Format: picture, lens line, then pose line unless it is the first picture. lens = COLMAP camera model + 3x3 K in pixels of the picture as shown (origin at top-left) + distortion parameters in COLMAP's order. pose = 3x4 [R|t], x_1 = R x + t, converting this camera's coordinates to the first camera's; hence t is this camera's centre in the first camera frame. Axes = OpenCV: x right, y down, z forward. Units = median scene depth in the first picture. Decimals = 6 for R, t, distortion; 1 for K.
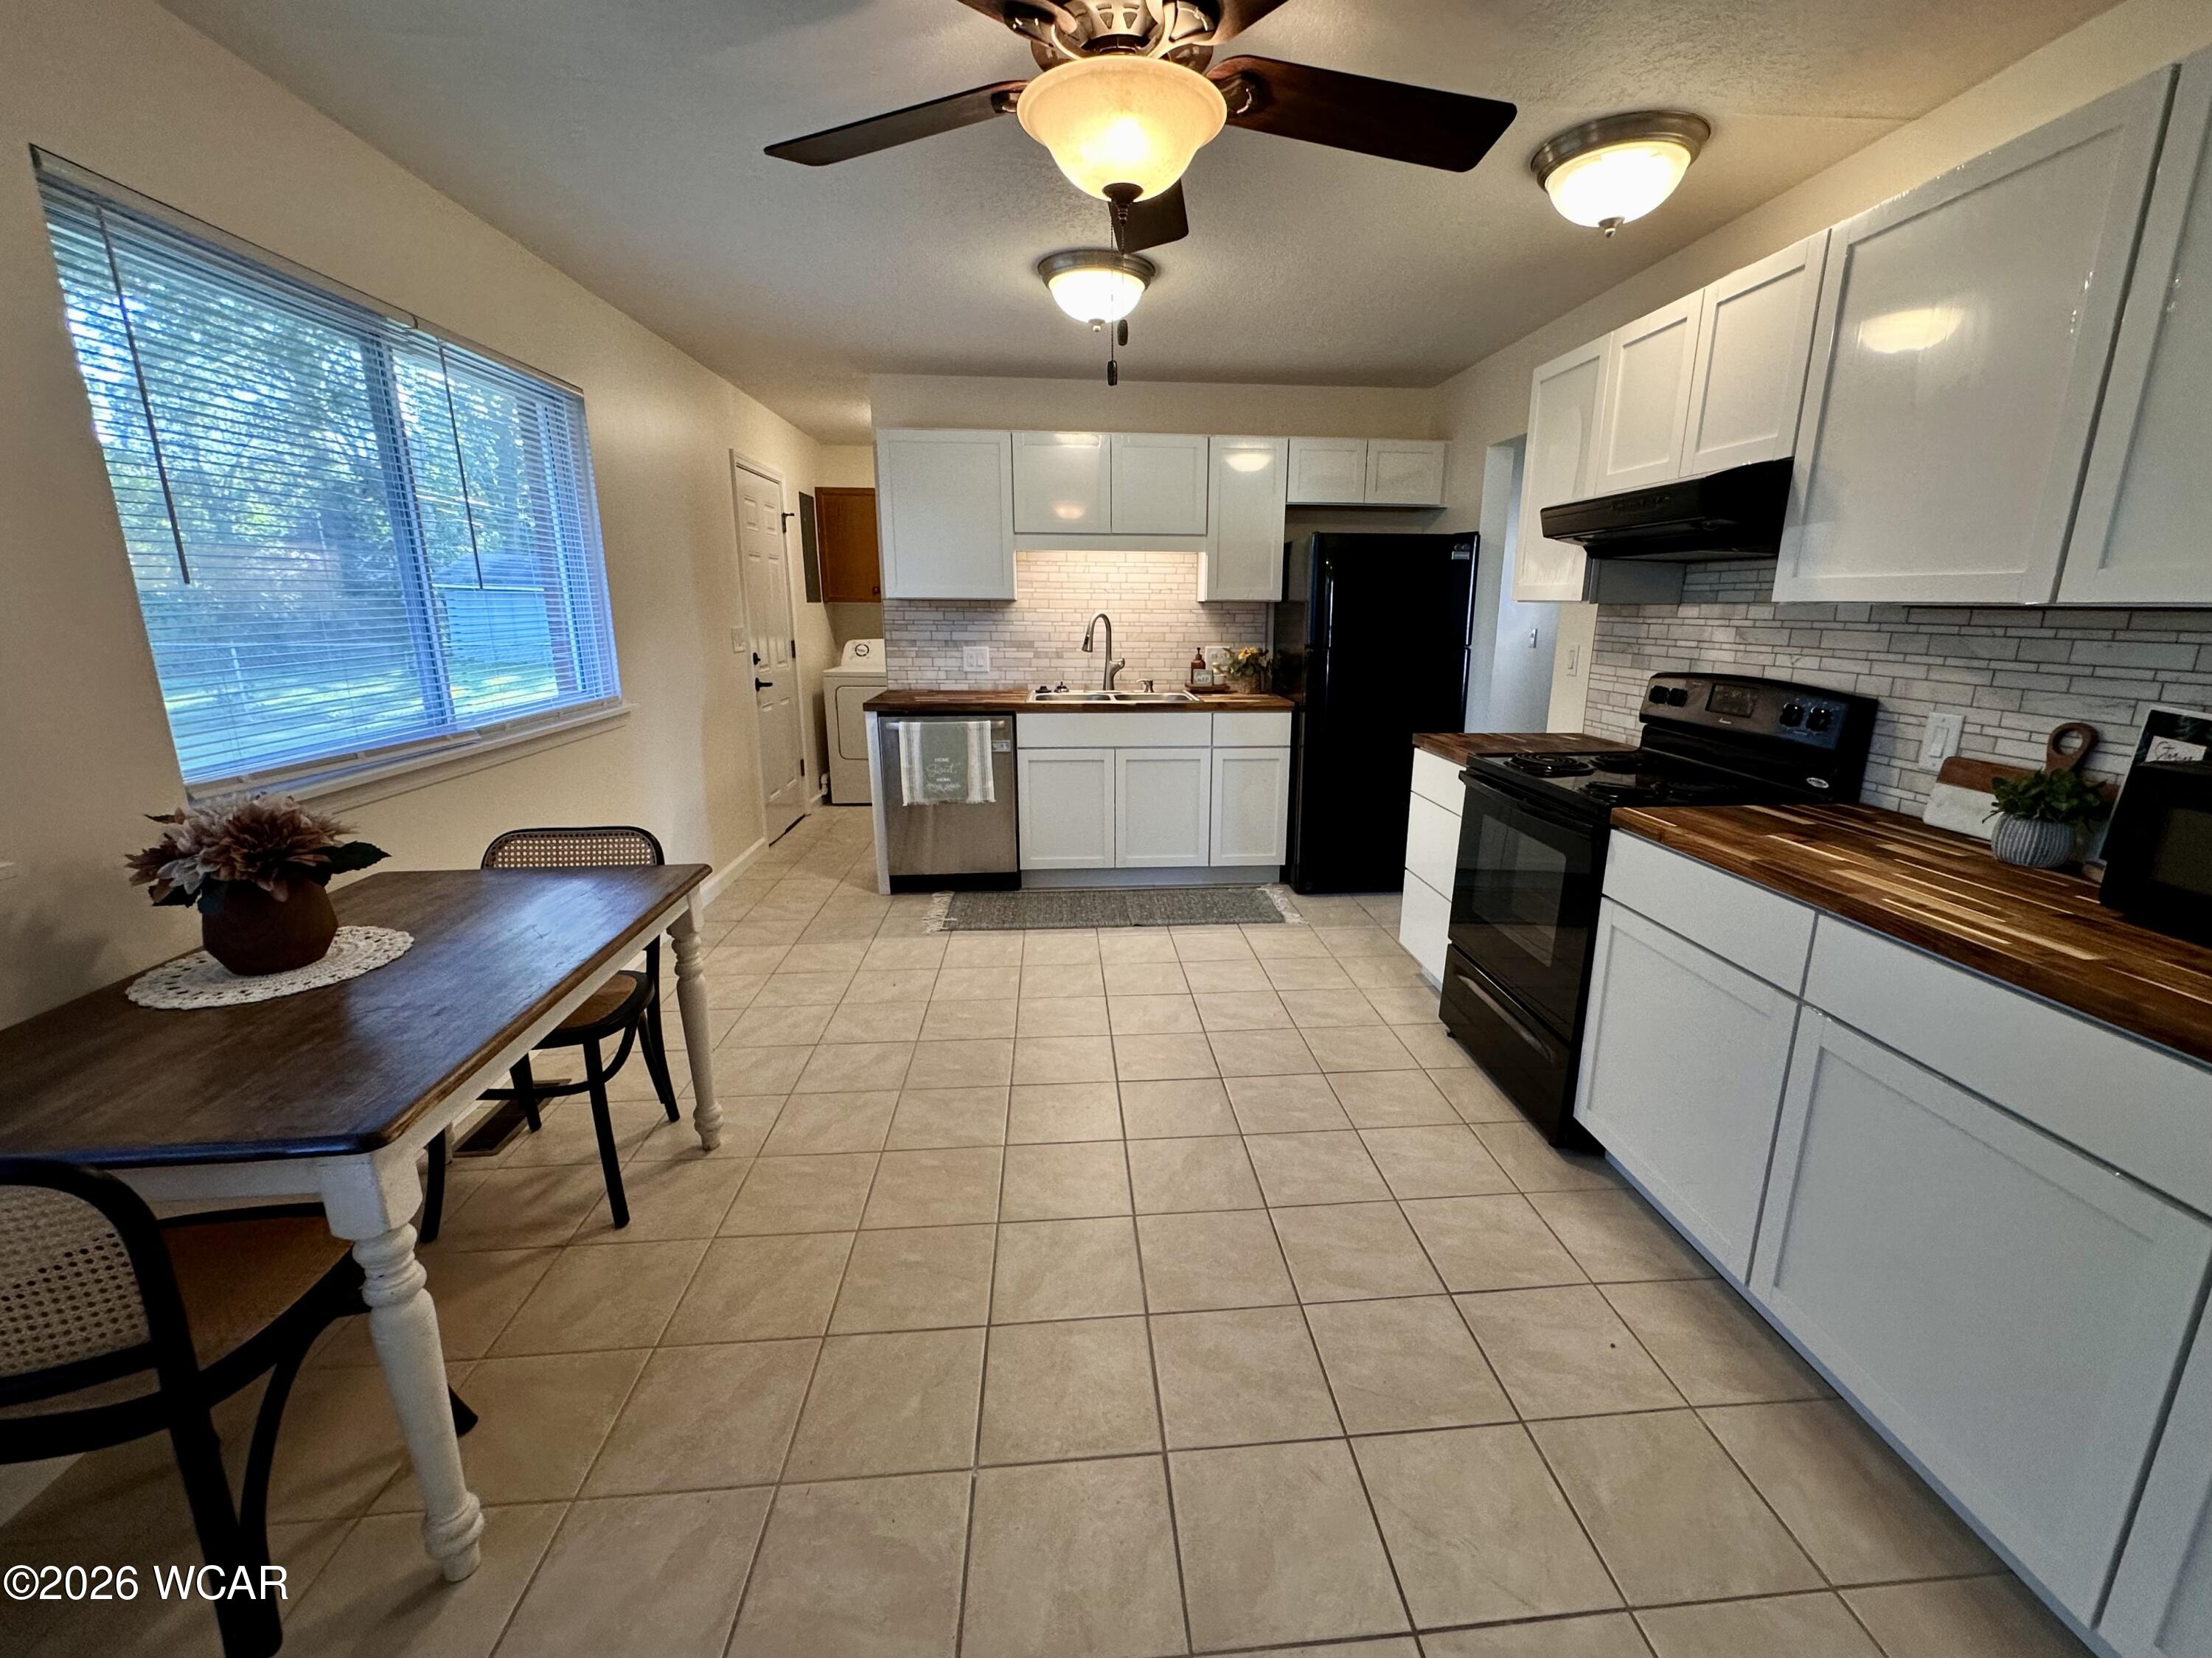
lens RADIAL K [[901.8, 0, 1141.4], [0, 901.8, 820.7], [0, 0, 1]] dist [-0.002079, -0.000414]
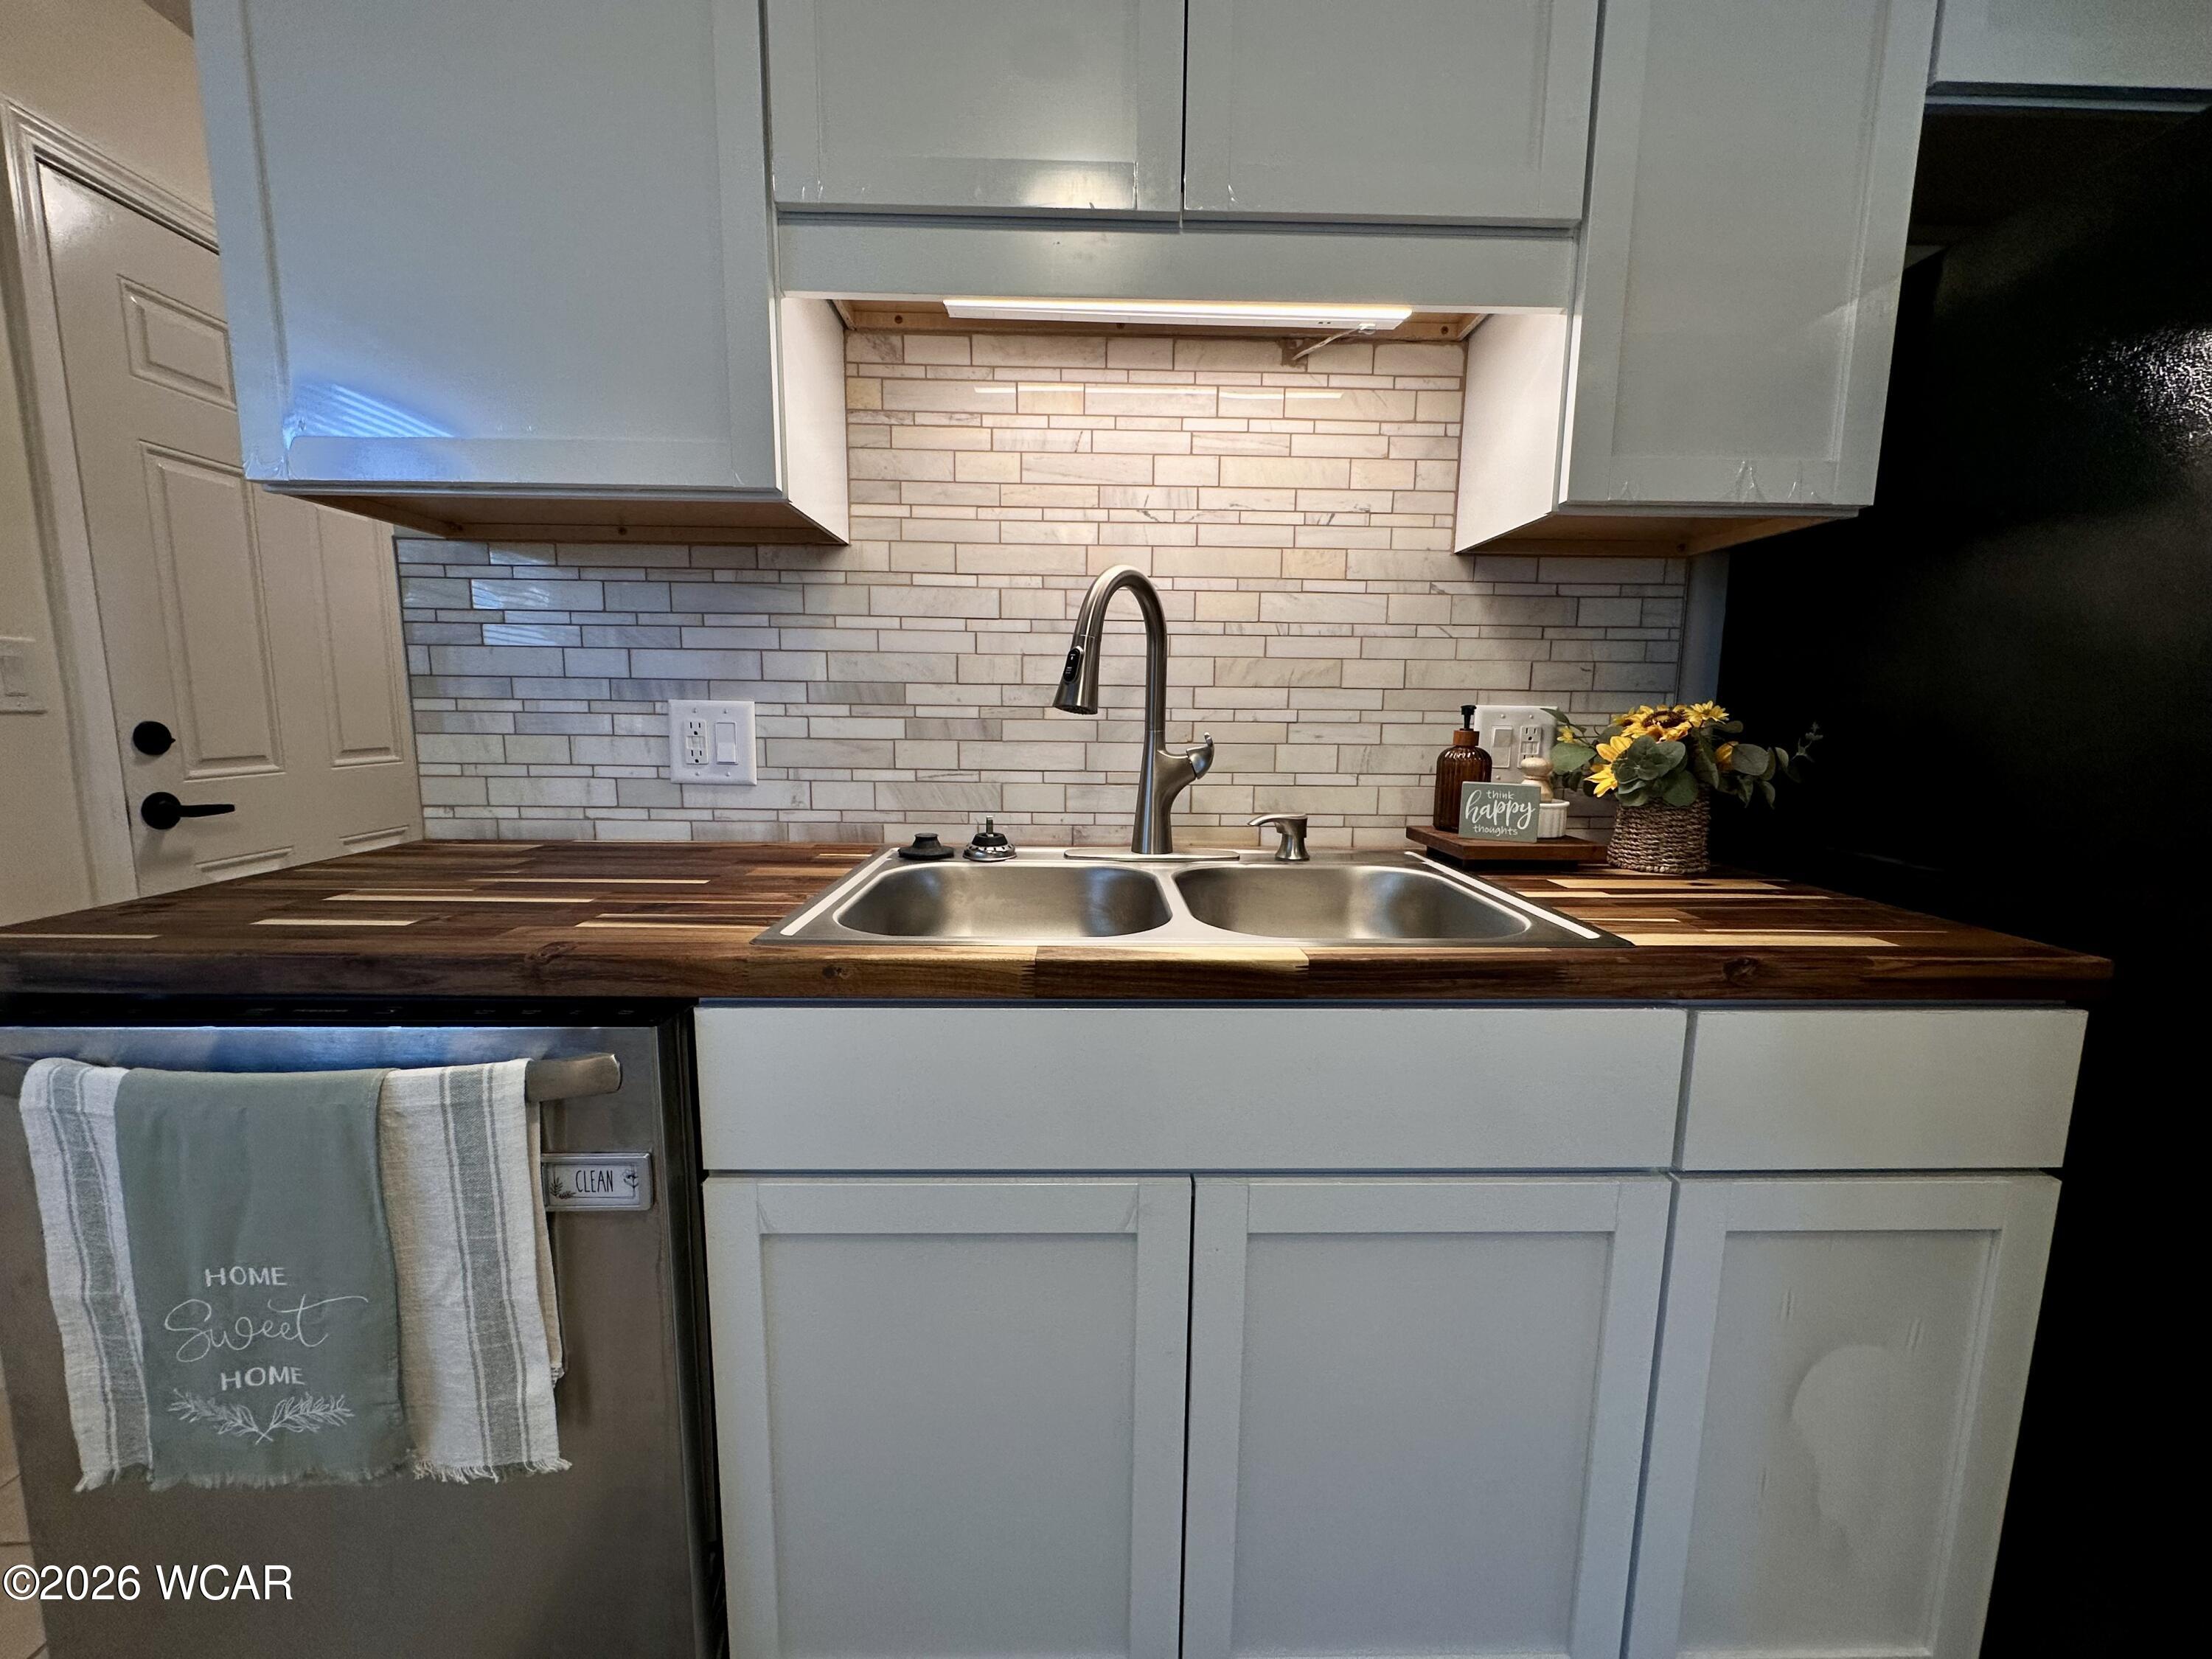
lens RADIAL K [[894.7, 0, 1106.0], [0, 894.7, 829.5], [0, 0, 1]] dist [-0.000853, -0.000085]
pose [[0.998027, 0.012048, -0.061622, -0.040329], [-0.017917, 0.995259, -0.095595, -0.148017], [0.060179, 0.096511, 0.993511, 0.853948]]
